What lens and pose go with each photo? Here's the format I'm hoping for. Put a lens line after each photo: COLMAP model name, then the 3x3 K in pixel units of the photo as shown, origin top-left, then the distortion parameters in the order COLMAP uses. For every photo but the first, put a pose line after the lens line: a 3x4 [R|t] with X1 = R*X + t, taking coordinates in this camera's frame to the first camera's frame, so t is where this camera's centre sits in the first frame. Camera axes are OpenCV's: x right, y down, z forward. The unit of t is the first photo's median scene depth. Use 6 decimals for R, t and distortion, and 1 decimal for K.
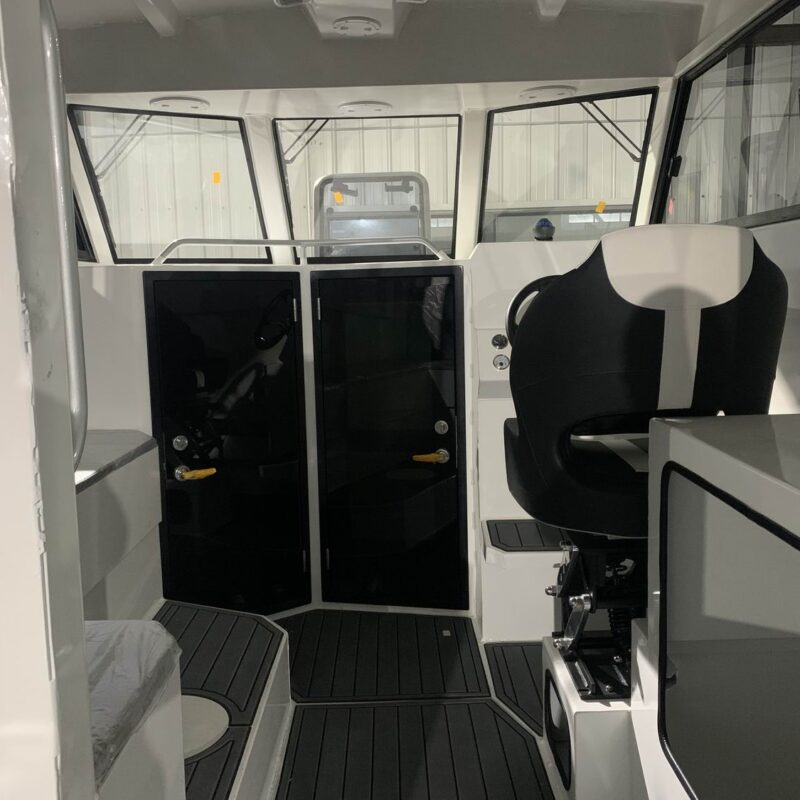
lens RADIAL K [[810.8, 0, 395.5], [0, 810.8, 398.7], [0, 0, 1]] dist [-0.005665, 0.000000]
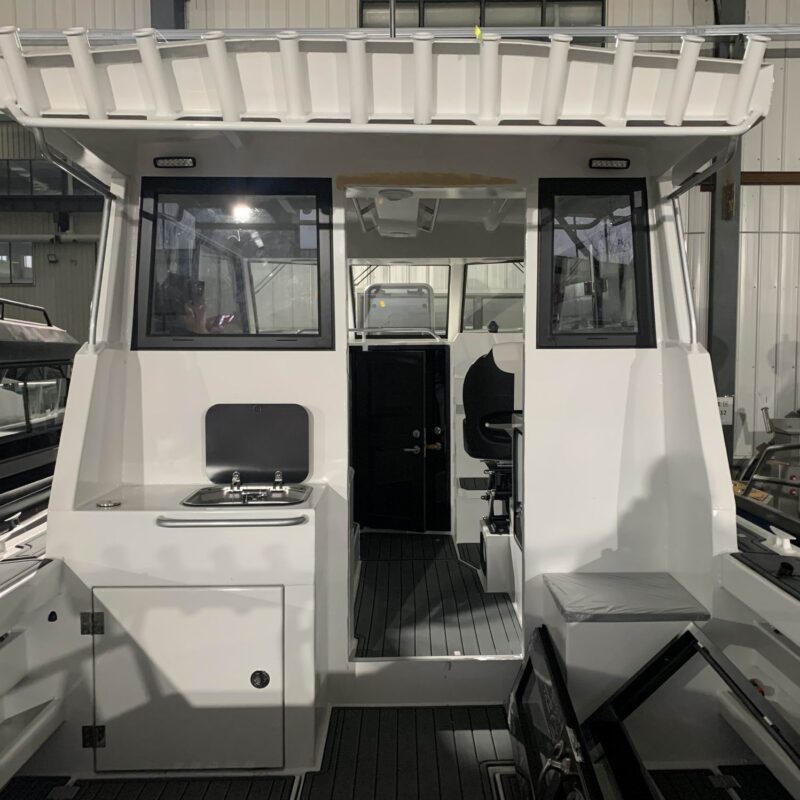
lens RADIAL K [[810.8, 0, 402.5], [0, 810.8, 399.3], [0, 0, 1]] dist [-0.005665, 0.000000]
pose [[0.999807, 0.019404, -0.003079, -0.018942], [-0.019546, 0.998238, -0.056017, 0.068757], [0.001987, 0.056066, 0.998425, -0.861393]]
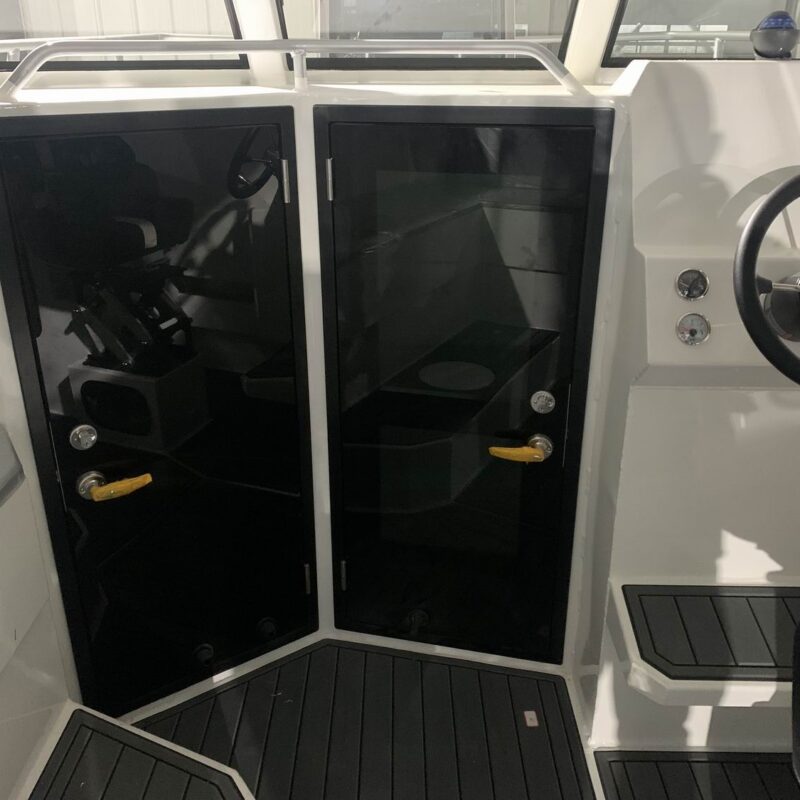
lens RADIAL K [[810.8, 0, 403.5], [0, 810.8, 398.0], [0, 0, 1]] dist [-0.005665, 0.000000]
pose [[0.999686, 0.022787, 0.010442, -0.048326], [-0.024814, 0.958546, 0.283855, -0.127015], [-0.003541, -0.284024, 0.958810, 0.446270]]
